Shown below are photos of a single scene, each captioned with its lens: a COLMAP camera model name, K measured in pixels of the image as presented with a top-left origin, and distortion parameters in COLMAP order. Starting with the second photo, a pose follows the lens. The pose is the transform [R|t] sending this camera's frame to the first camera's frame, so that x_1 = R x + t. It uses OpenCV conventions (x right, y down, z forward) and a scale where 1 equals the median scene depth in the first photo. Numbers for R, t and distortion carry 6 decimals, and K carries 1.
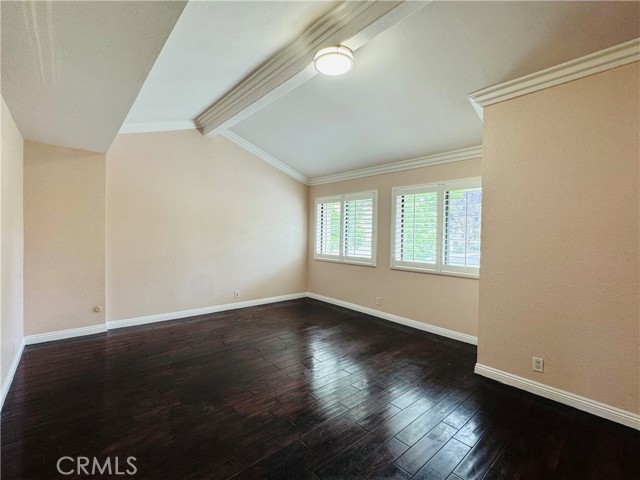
lens RADIAL K [[287.5, 0, 320.0], [0, 287.5, 240.0], [0, 0, 1]] dist [-0.001830, 0.000114]
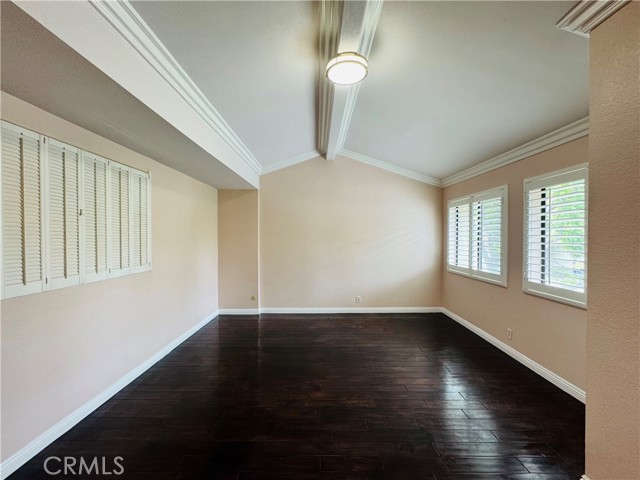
lens RADIAL K [[278.6, 0, 320.0], [0, 278.6, 240.0], [0, 0, 1]] dist [0.000690, 0.000187]
pose [[0.746149, -0.012533, -0.665661, 0.327896], [0.007011, 0.999915, -0.010968, -0.025971], [0.665742, 0.003517, 0.746174, 0.140498]]
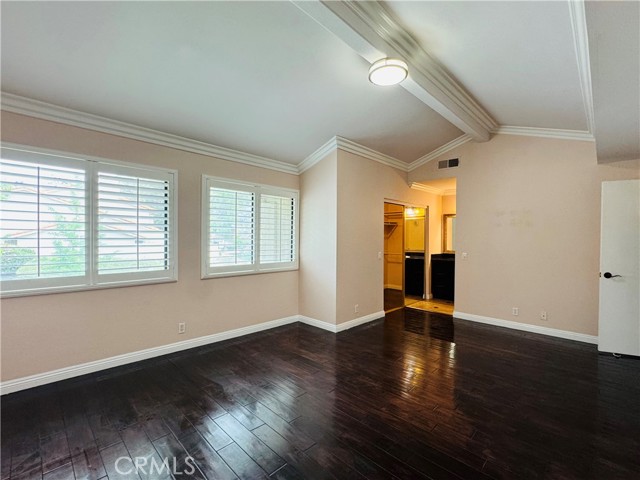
lens RADIAL K [[294.1, 0, 320.0], [0, 294.1, 240.0], [0, 0, 1]] dist [0.000876, 0.000051]
pose [[-0.069373, -0.021475, 0.997360, -0.555155], [0.011080, 0.999690, 0.022296, -0.018251], [-0.997529, 0.012597, -0.069114, 0.725179]]
